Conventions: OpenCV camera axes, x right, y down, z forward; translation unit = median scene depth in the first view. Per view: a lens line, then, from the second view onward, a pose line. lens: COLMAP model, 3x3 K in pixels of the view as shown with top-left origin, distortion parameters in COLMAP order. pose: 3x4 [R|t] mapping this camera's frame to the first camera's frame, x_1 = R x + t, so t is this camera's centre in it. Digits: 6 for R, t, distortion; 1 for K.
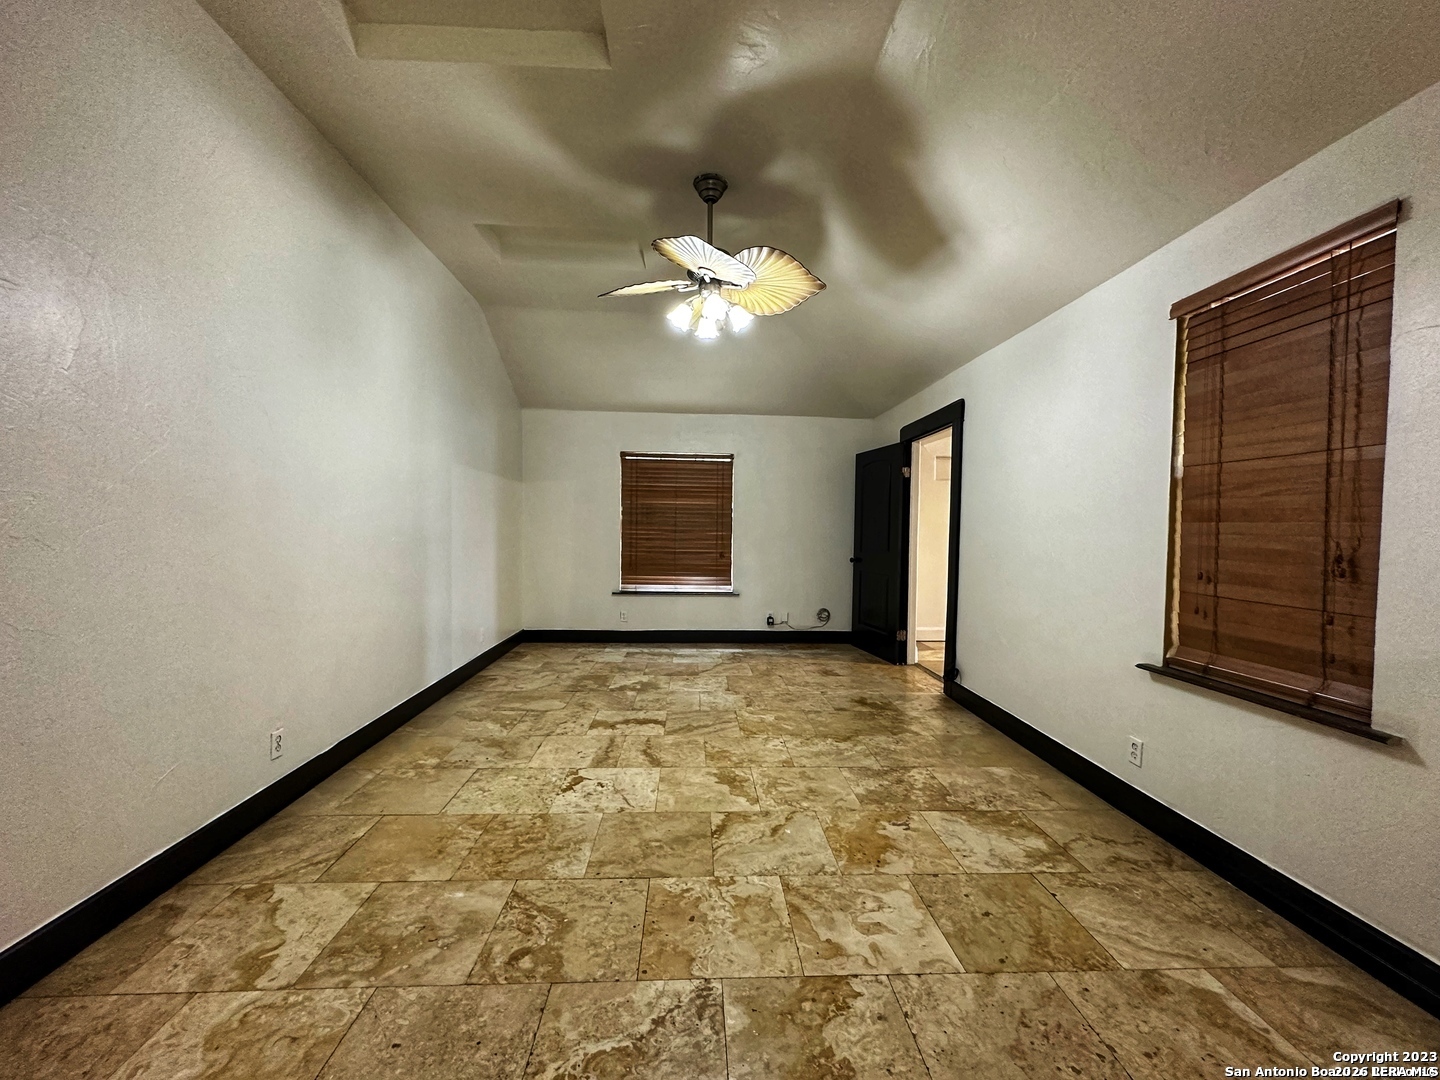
lens RADIAL K [[577.3, 0, 720.0], [0, 577.3, 541.1], [0, 0, 1]] dist [-0.004327, 0.000835]
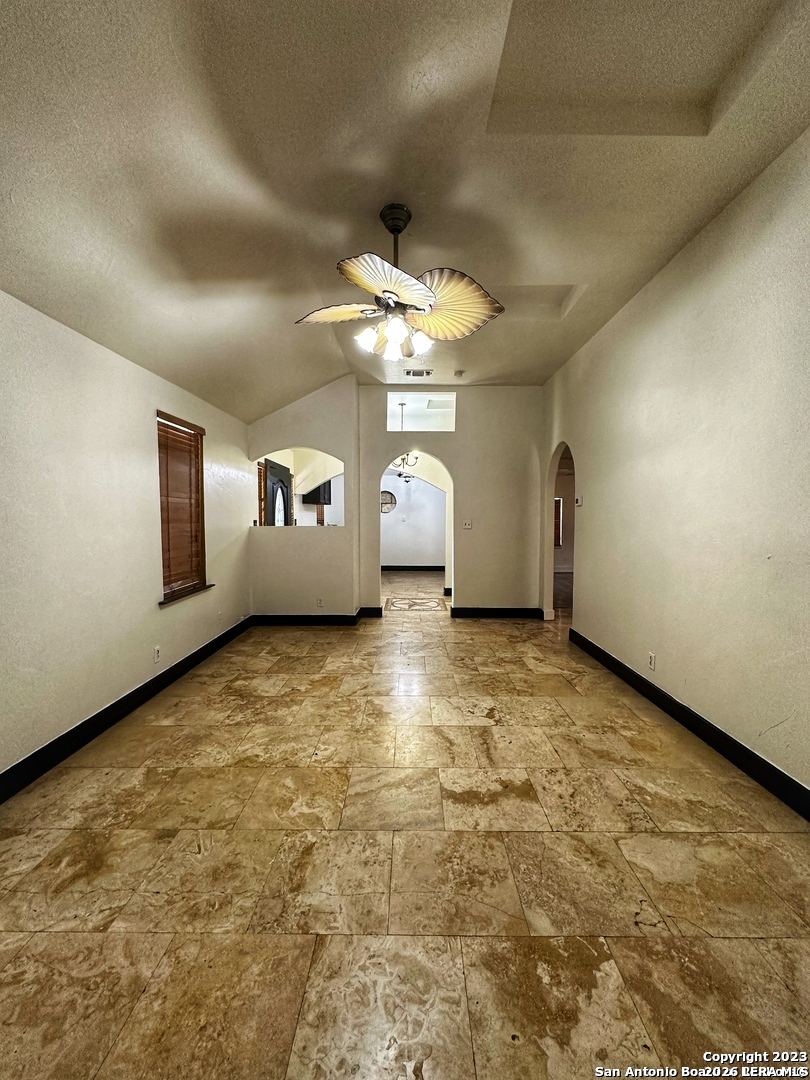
lens RADIAL K [[433.0, 0, 406.4], [0, 433.0, 535.6], [0, 0, 1]] dist [-0.004327, 0.000835]
pose [[-0.998247, -0.013708, 0.057573, -0.098741], [-0.009551, 0.997368, 0.071868, -0.089927], [-0.058407, 0.071192, -0.995751, 2.003053]]
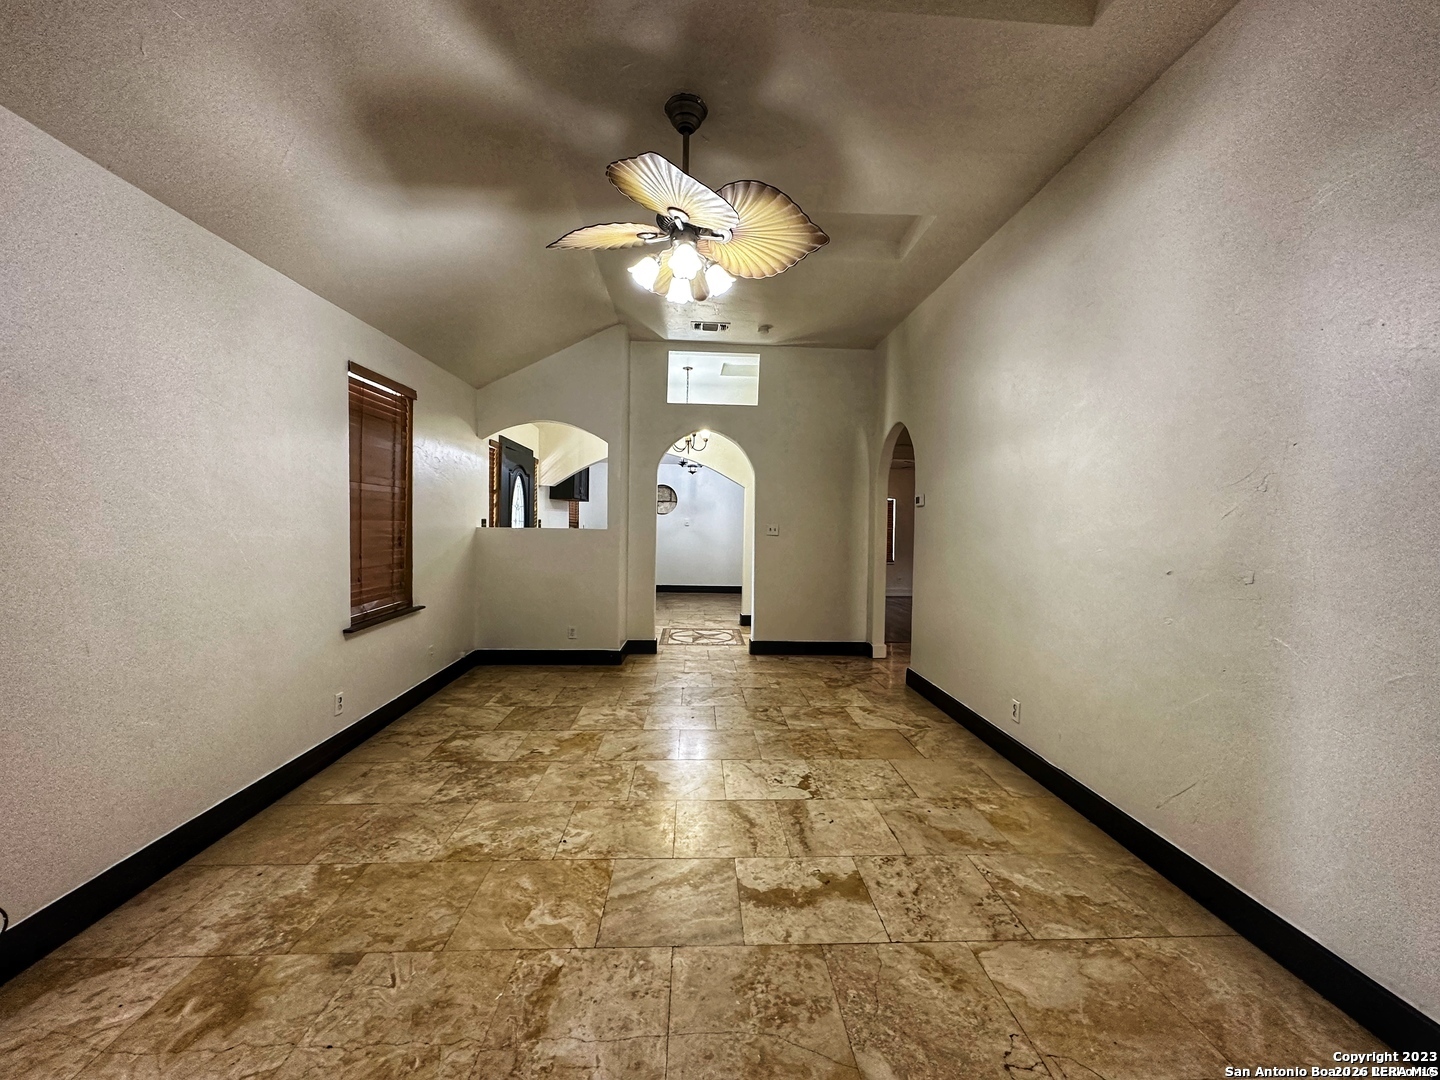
lens RADIAL K [[577.3, 0, 721.3], [0, 577.3, 534.5], [0, 0, 1]] dist [-0.004327, 0.000835]
pose [[-0.999630, -0.027138, 0.001615, -0.088930], [-0.027026, 0.998426, 0.049138, -0.076279], [-0.002946, 0.049076, -0.998791, 1.986863]]
